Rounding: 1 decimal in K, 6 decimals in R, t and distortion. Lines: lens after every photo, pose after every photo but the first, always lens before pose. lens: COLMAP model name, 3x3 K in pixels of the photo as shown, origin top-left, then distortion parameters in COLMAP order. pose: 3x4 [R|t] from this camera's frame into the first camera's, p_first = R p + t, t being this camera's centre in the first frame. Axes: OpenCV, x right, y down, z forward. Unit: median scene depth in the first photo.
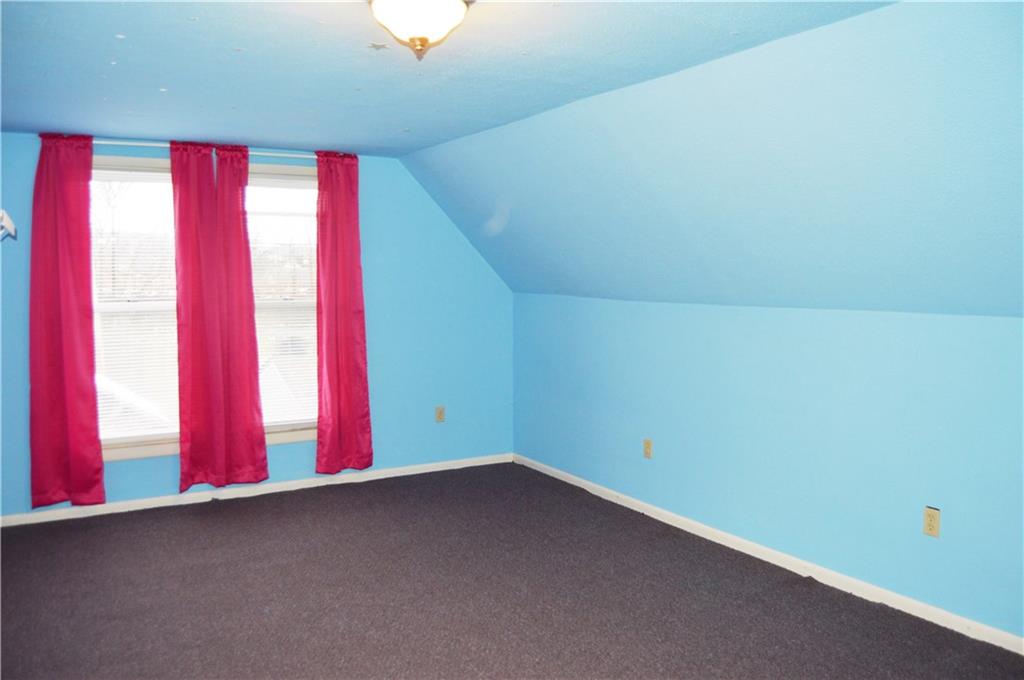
lens RADIAL K [[815.3, 0, 532.4], [0, 815.3, 348.1], [0, 0, 1]] dist [-0.084931, 0.024995]
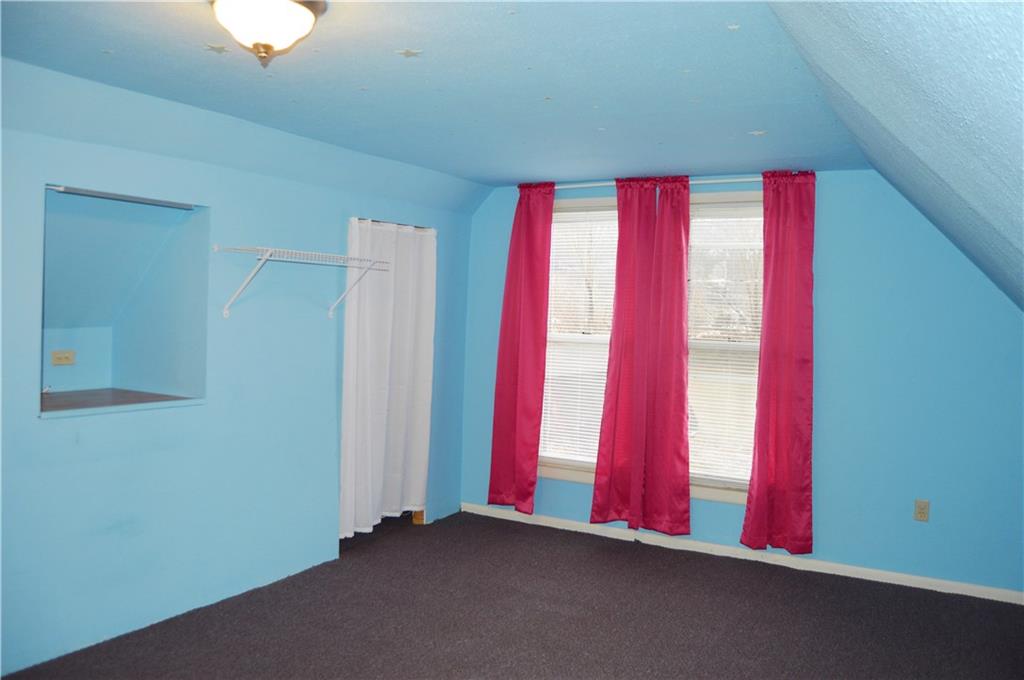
lens RADIAL K [[815.3, 0, 515.2], [0, 815.3, 348.2], [0, 0, 1]] dist [-0.084931, 0.024995]
pose [[0.491897, 0.053011, -0.869038, 0.380967], [-0.111332, 0.993780, -0.002396, -0.025306], [0.863506, 0.097931, 0.494740, 0.373955]]
